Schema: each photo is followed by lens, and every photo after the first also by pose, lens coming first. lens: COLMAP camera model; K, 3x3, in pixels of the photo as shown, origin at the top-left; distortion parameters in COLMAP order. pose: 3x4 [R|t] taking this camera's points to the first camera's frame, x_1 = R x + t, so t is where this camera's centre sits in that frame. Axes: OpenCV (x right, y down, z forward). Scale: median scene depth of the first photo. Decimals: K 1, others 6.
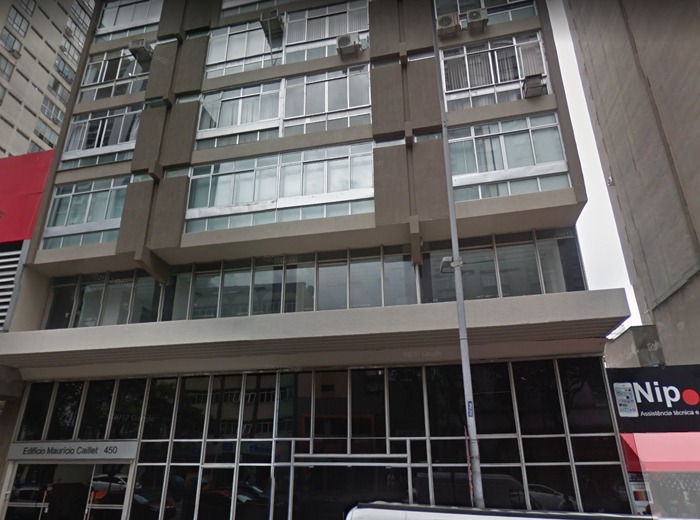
lens RADIAL K [[501.3, 0, 350.0], [0, 501.3, 259.0], [0, 0, 1]] dist [0.000551, 0.005570]
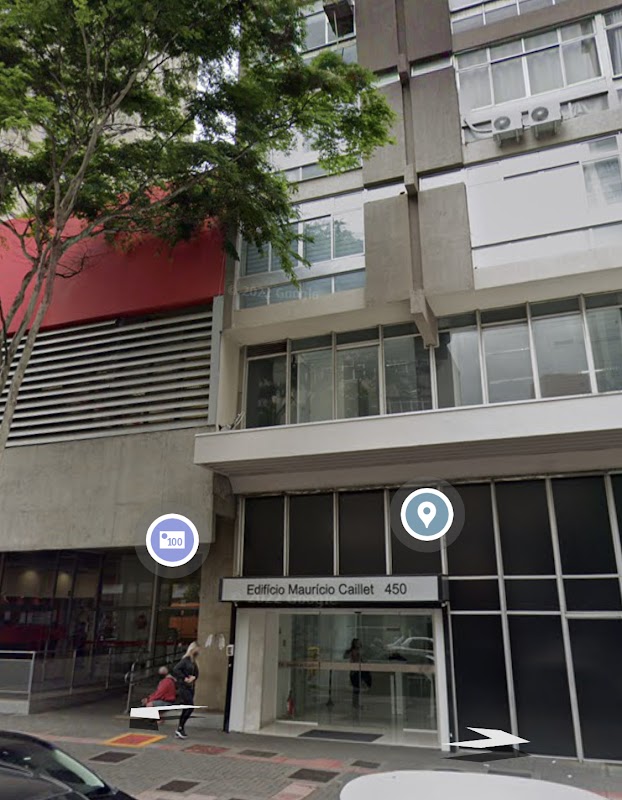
lens RADIAL K [[657.1, 0, 309.7], [0, 657.1, 401.0], [0, 0, 1]] dist [0.053045, -0.030618]
pose [[0.991664, -0.032387, -0.124718, -0.412465], [0.042793, 0.995739, 0.081680, 0.037825], [0.121541, -0.086336, 0.988824, 0.094713]]
